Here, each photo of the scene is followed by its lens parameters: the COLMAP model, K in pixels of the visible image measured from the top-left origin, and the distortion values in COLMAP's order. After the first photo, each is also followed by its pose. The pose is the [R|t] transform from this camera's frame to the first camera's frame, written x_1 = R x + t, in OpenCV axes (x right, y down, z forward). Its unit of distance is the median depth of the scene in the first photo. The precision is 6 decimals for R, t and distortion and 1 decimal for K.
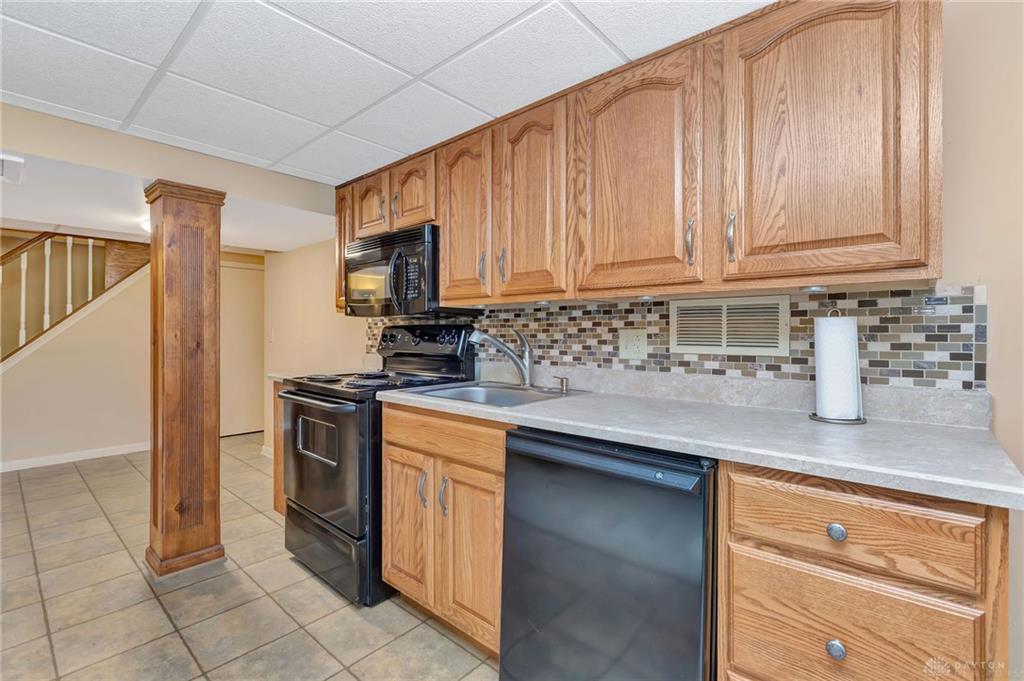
lens RADIAL K [[465.4, 0, 527.9], [0, 465.4, 336.2], [0, 0, 1]] dist [-0.001293, -0.002643]
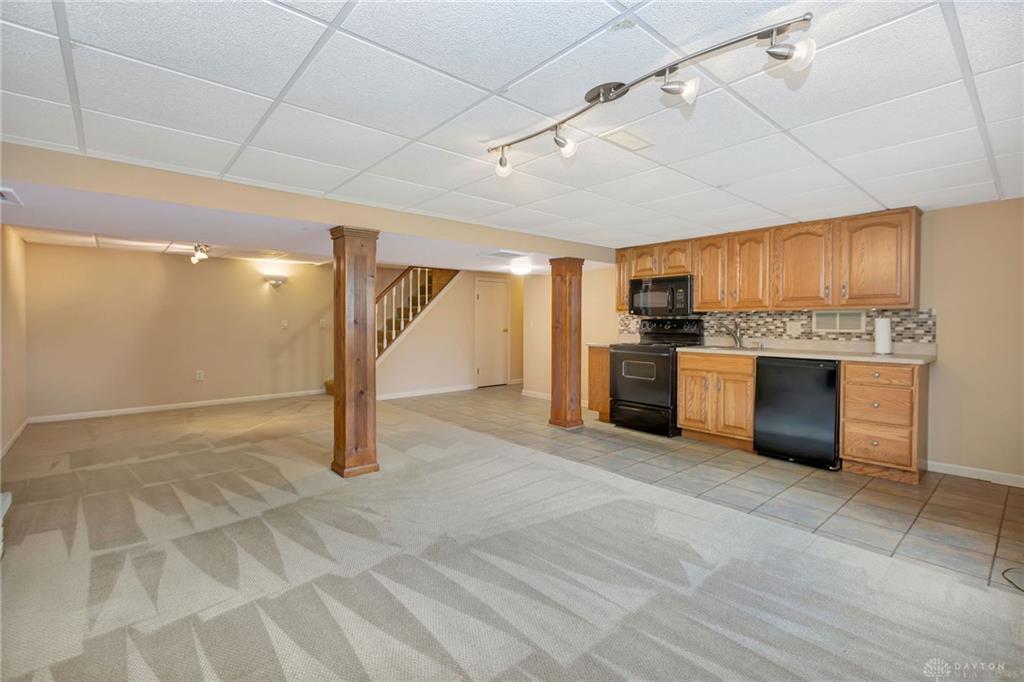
lens RADIAL K [[465.4, 0, 510.2], [0, 465.4, 330.5], [0, 0, 1]] dist [-0.001293, -0.002643]
pose [[0.987790, 0.001618, -0.155786, -0.890737], [0.000732, 0.999887, 0.015024, -0.008193], [0.155793, -0.014954, 0.987677, -1.678385]]
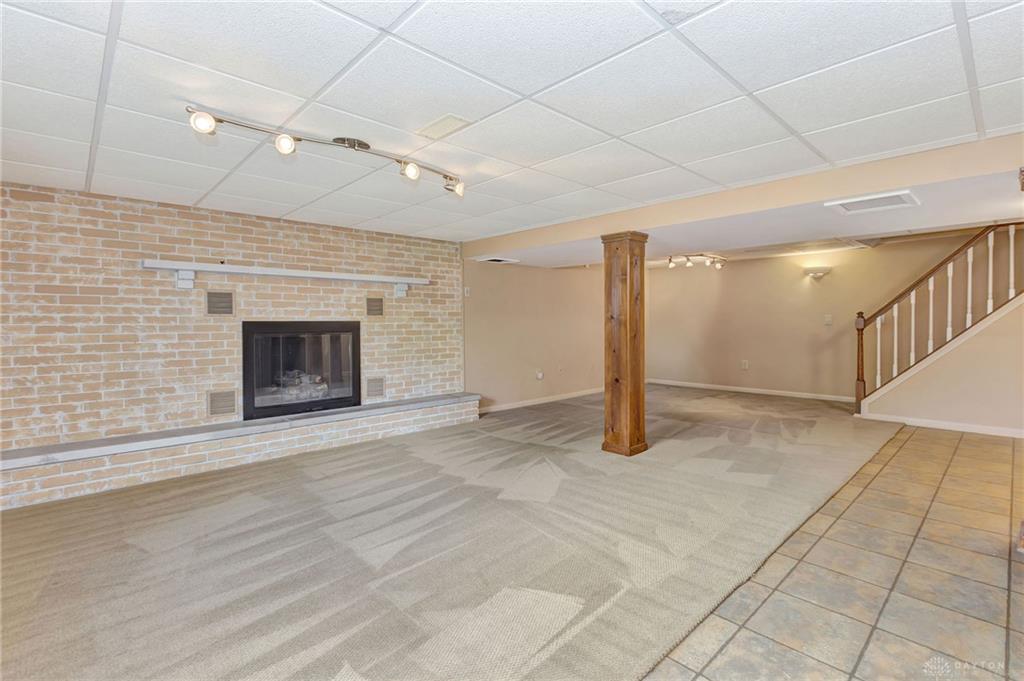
lens RADIAL K [[465.4, 0, 520.7], [0, 465.4, 325.2], [0, 0, 1]] dist [-0.001293, -0.002643]
pose [[-0.105867, 0.007052, -0.994355, 0.442355], [0.002643, 0.999973, 0.006811, 0.008955], [0.994377, -0.001907, -0.105883, -0.013150]]
